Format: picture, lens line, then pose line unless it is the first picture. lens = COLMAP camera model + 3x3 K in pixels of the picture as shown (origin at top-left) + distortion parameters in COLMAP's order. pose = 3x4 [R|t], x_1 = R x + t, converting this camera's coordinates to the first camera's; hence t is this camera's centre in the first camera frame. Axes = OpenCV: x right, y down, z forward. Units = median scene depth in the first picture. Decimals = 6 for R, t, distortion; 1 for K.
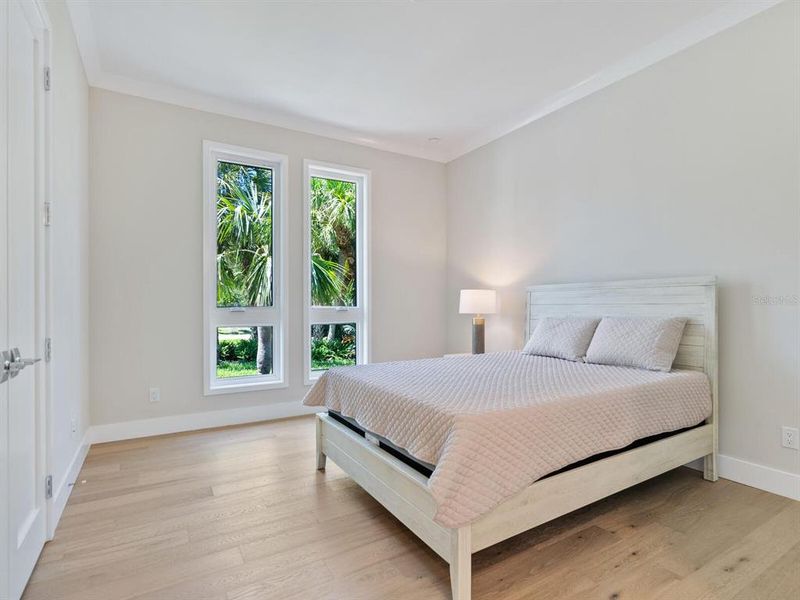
lens RADIAL K [[424.8, 0, 403.2], [0, 424.8, 303.9], [0, 0, 1]] dist [-0.000284, -0.000125]
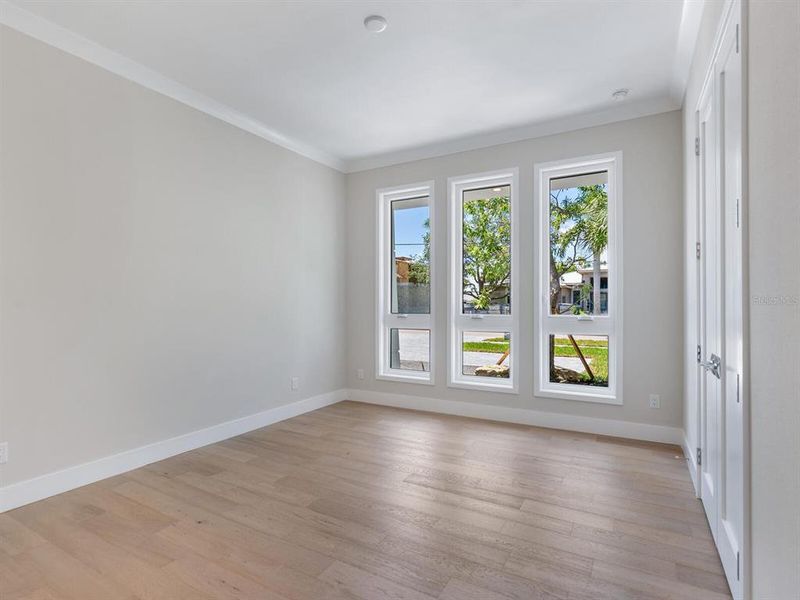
lens RADIAL K [[424.8, 0, 403.2], [0, 424.8, 303.9], [0, 0, 1]] dist [-0.000284, -0.000125]
pose [[0.507600, -0.009693, -0.861538, 0.476382], [-0.005103, 0.999885, -0.014256, -0.002401], [0.861578, 0.011633, 0.507493, 0.252341]]
